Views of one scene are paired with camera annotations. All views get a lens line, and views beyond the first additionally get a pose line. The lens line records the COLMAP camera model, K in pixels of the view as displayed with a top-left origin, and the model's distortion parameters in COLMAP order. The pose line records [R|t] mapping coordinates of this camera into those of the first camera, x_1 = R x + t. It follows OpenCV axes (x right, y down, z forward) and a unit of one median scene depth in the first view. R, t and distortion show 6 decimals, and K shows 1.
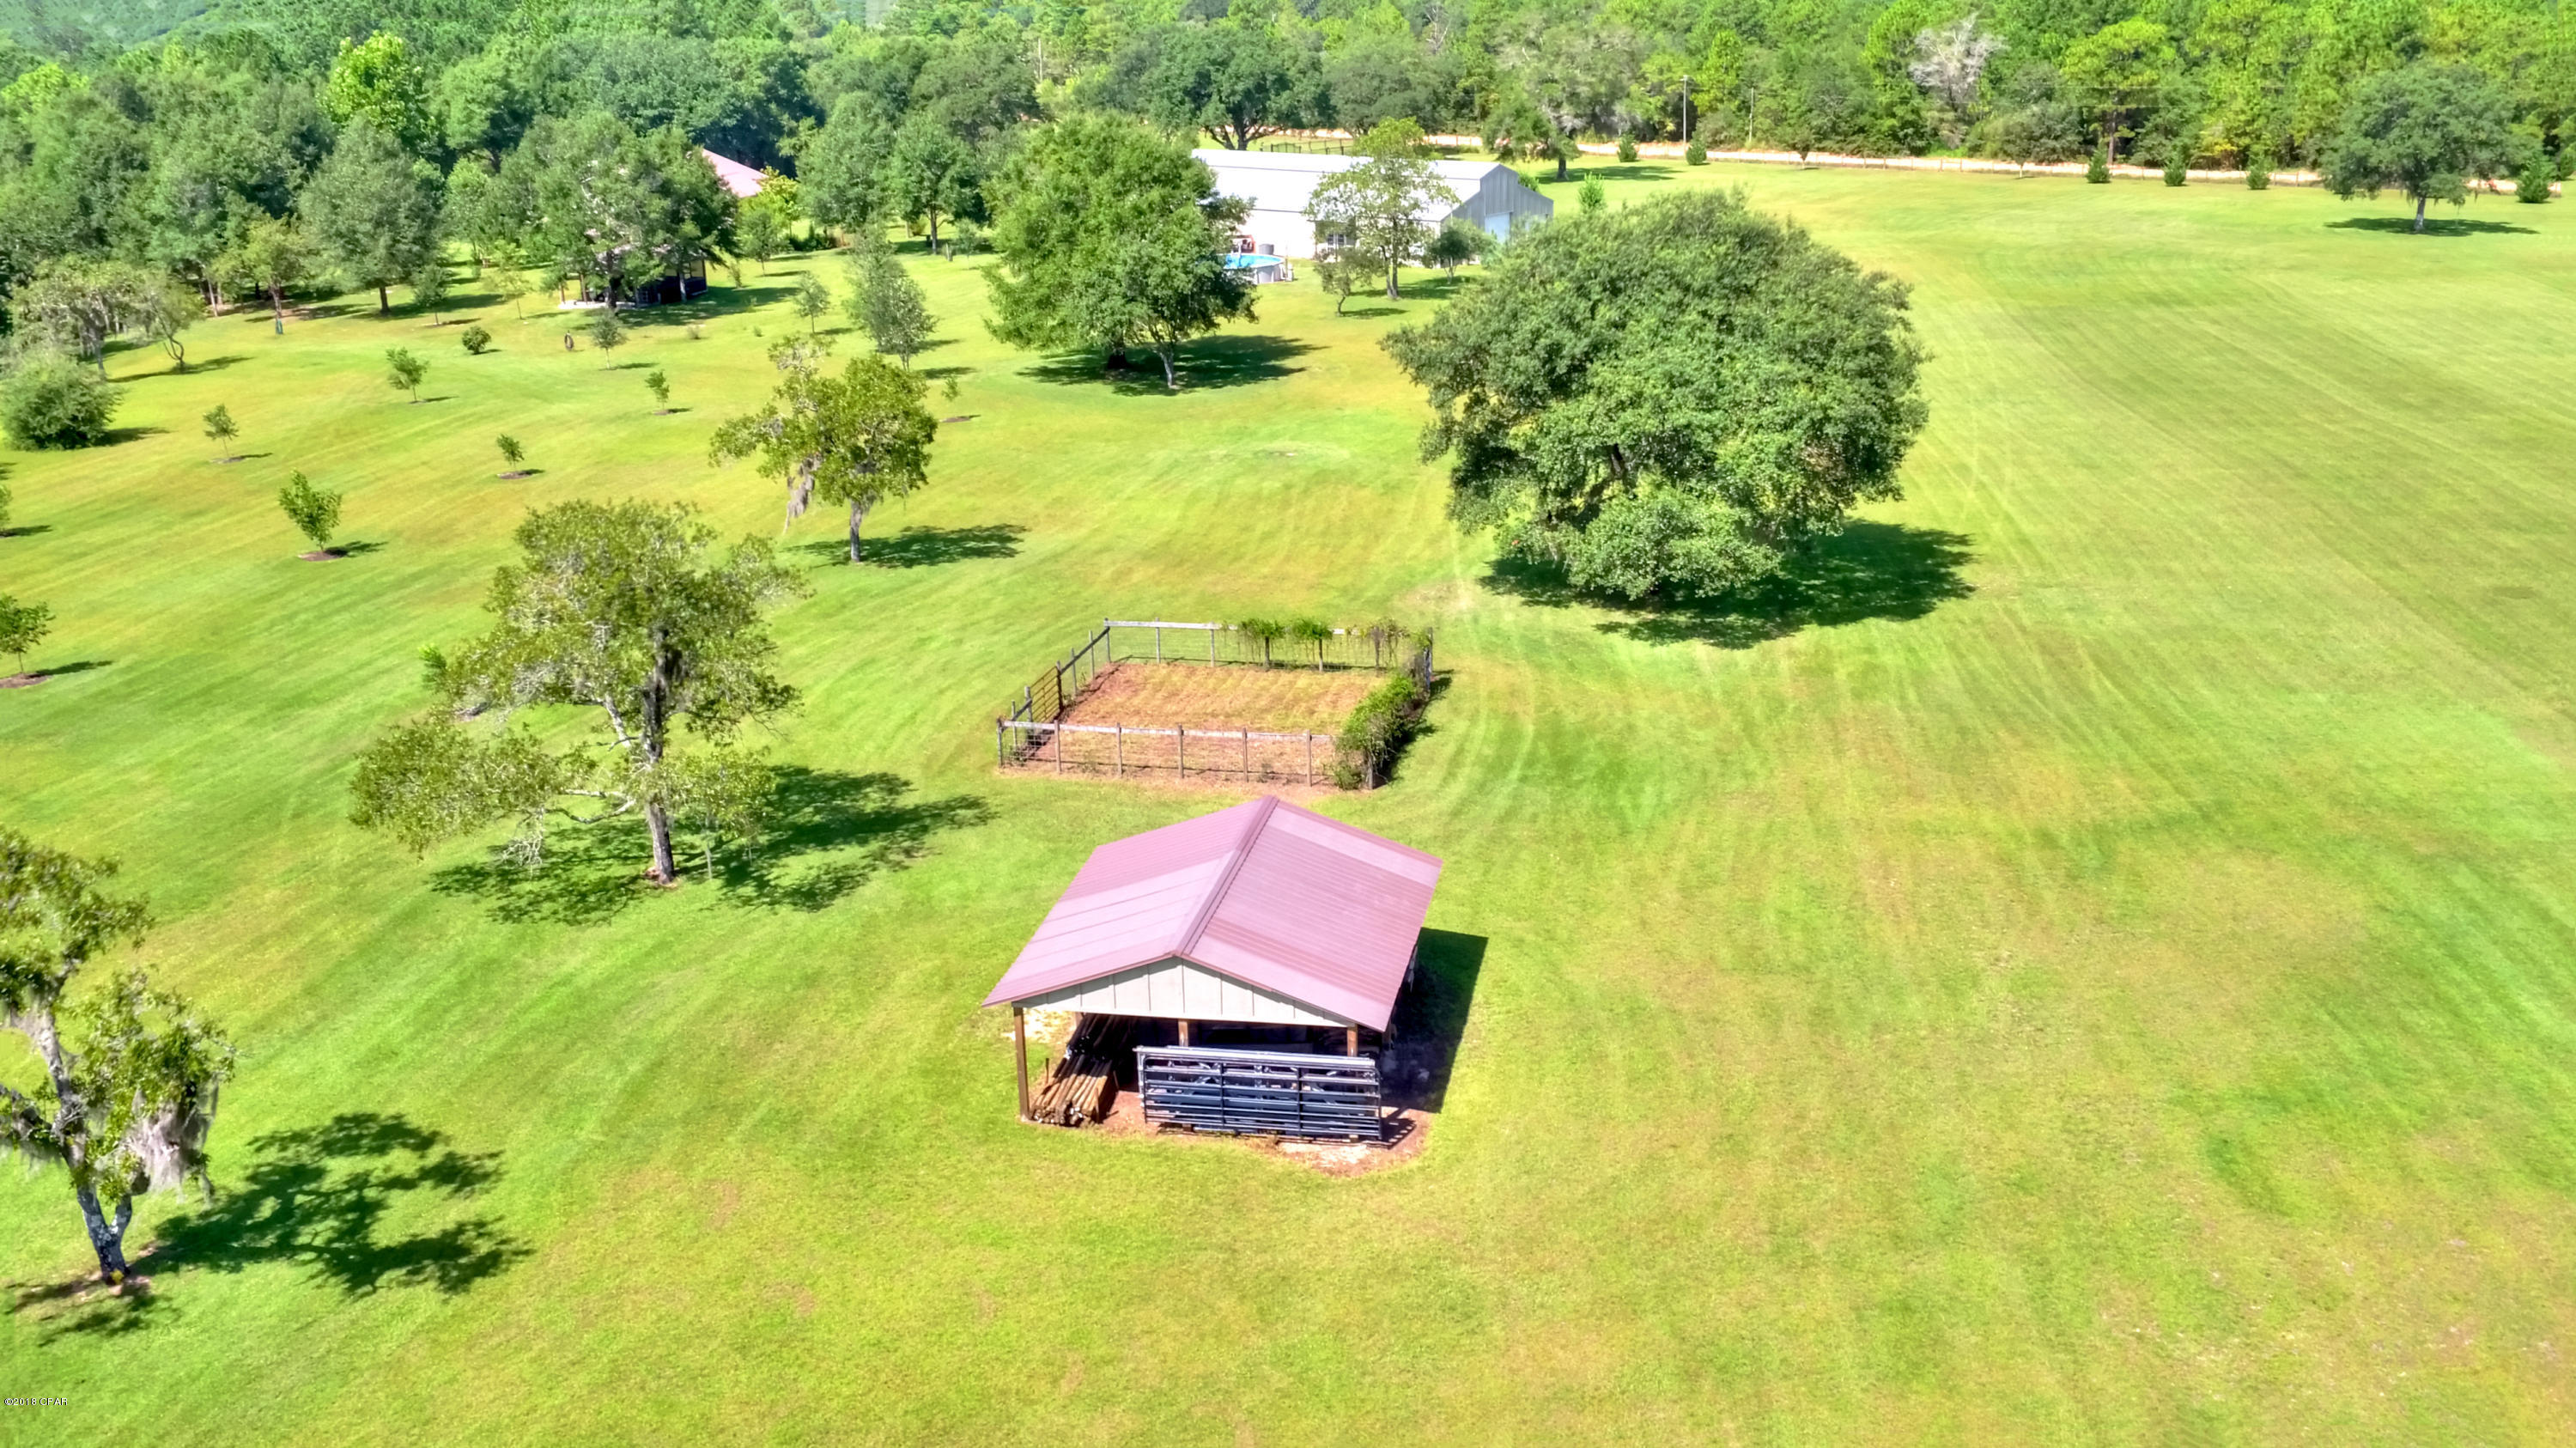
lens RADIAL K [[2304.3, 0, 1288.3], [0, 2304.3, 723.8], [0, 0, 1]] dist [-0.000483, 0.002304]
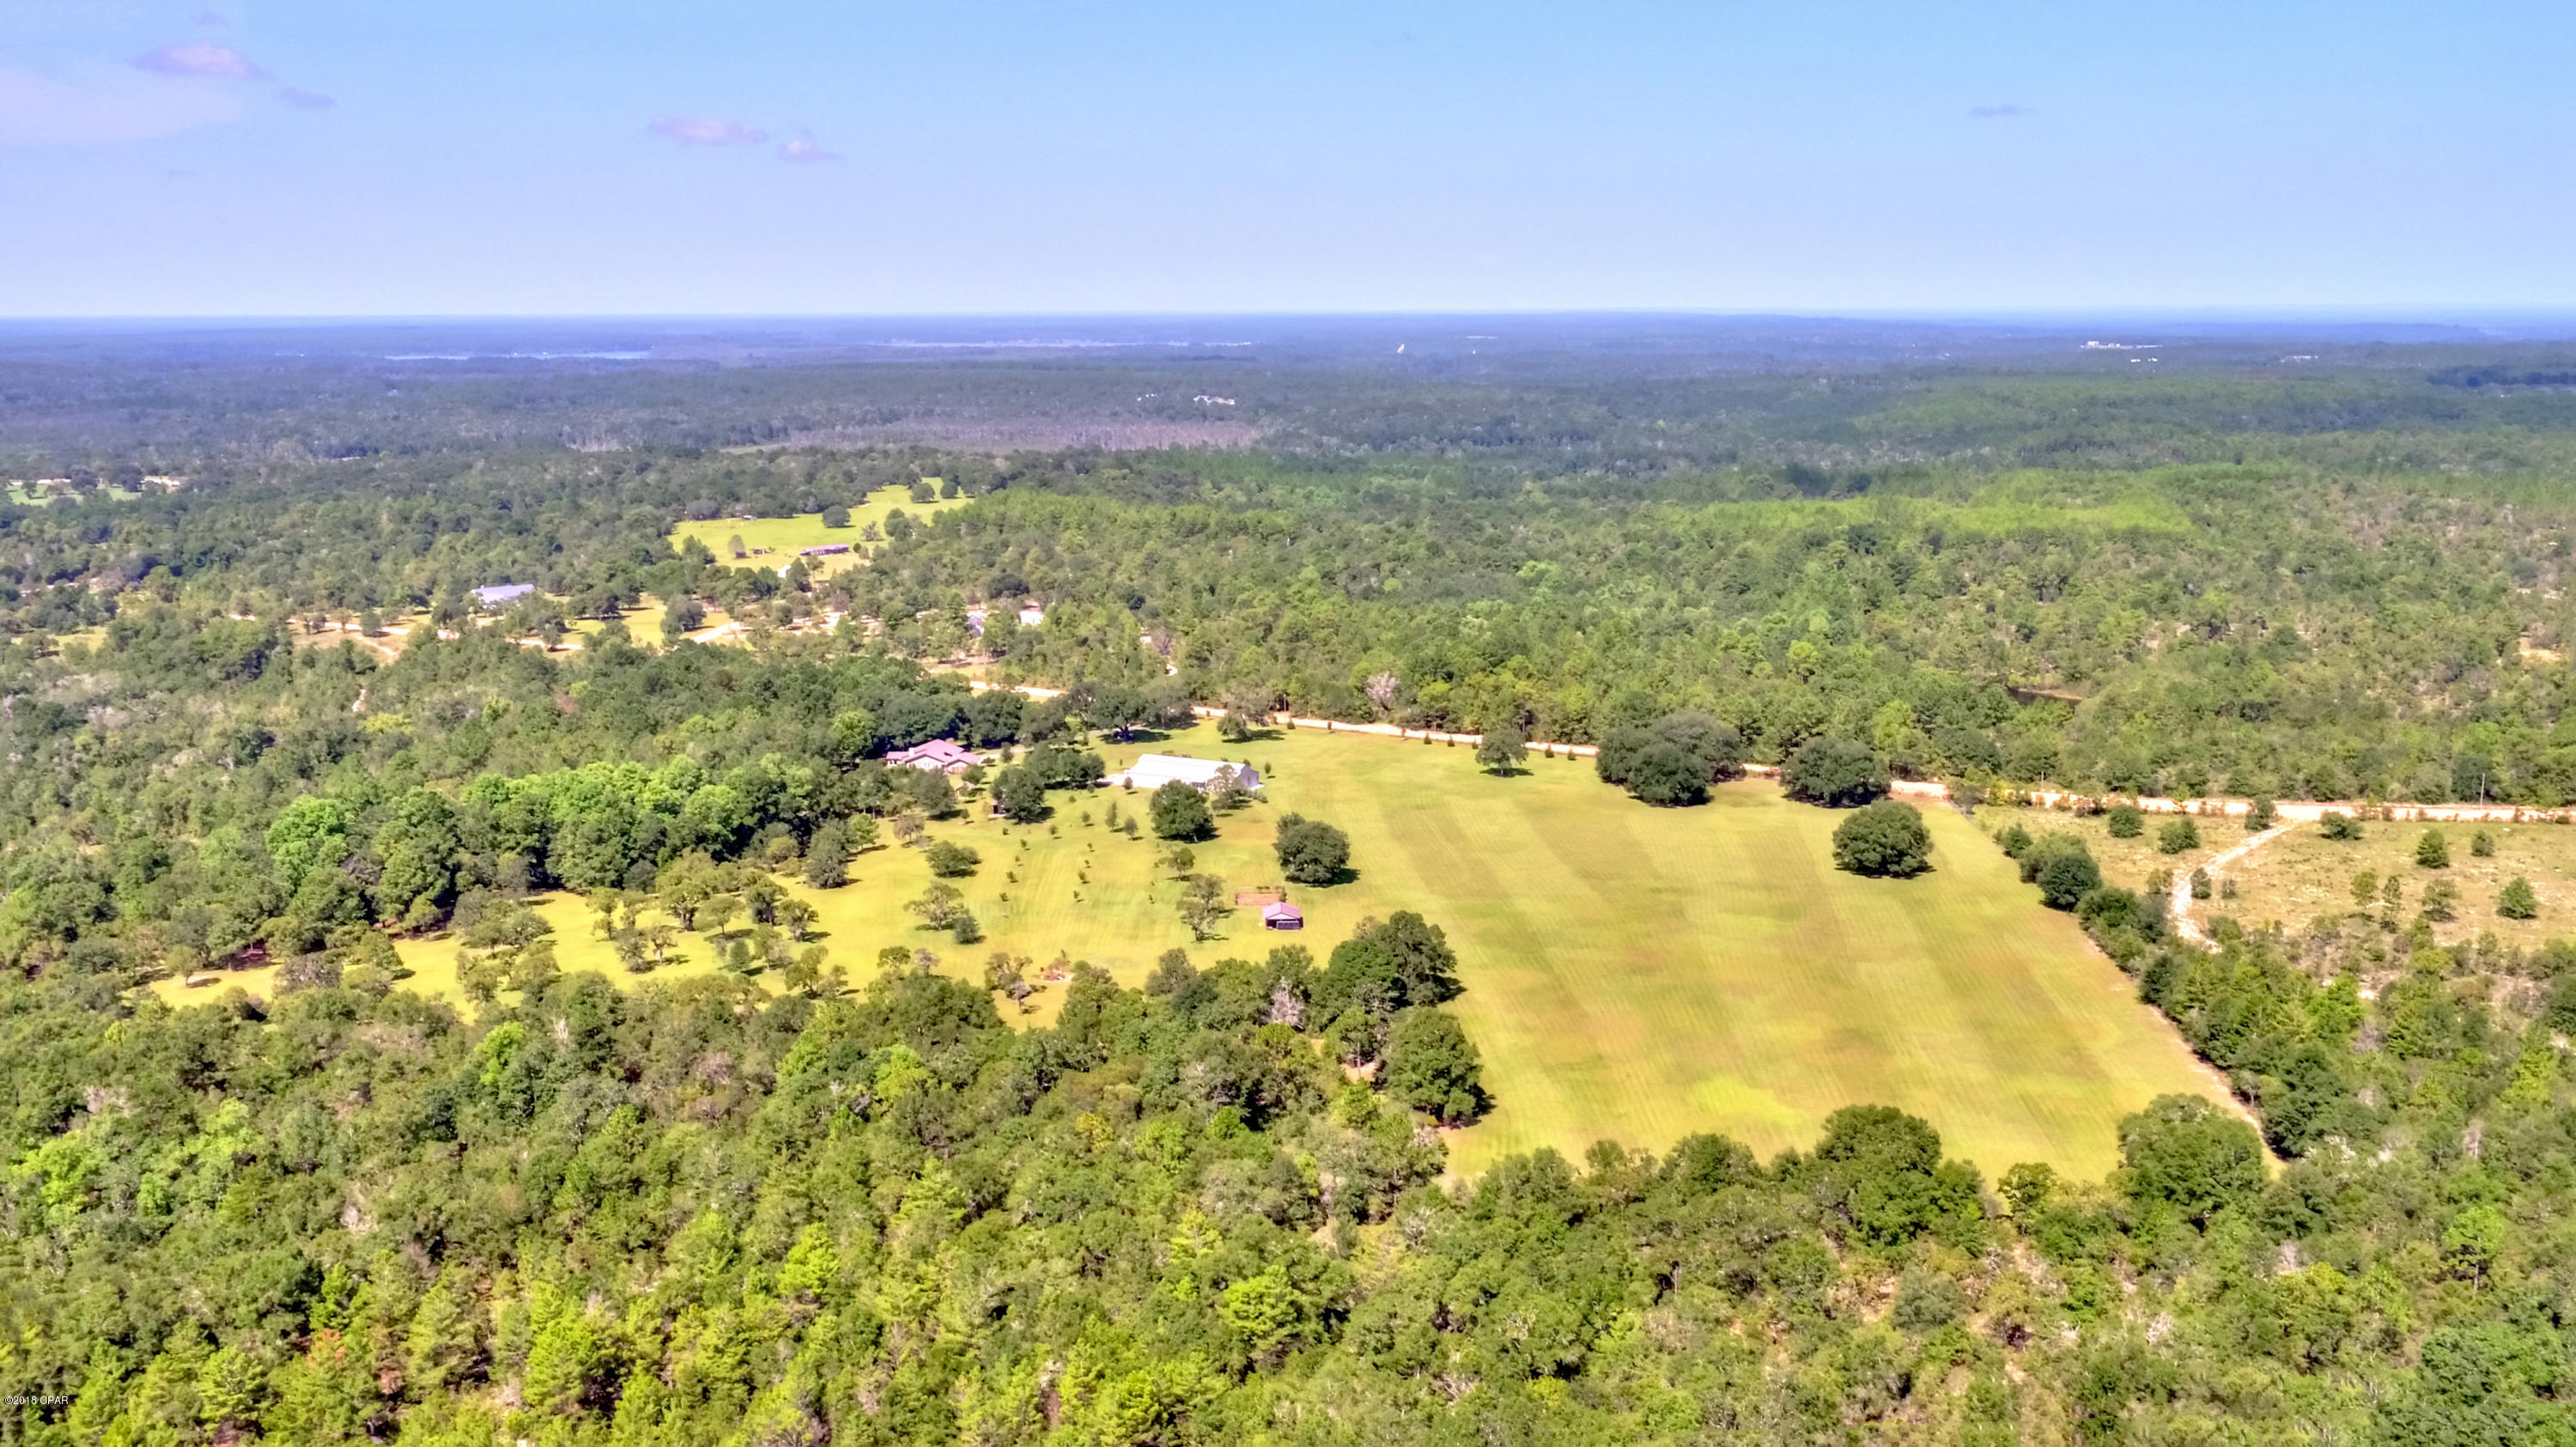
lens RADIAL K [[2304.2, 0, 1288.0], [0, 2304.2, 724.1], [0, 0, 1]] dist [-0.000483, 0.002304]
pose [[0.980724, -0.020794, 0.194291, -1.138220], [0.047110, 0.990153, -0.131827, 0.351336], [-0.189636, 0.138439, 0.972046, -5.259982]]
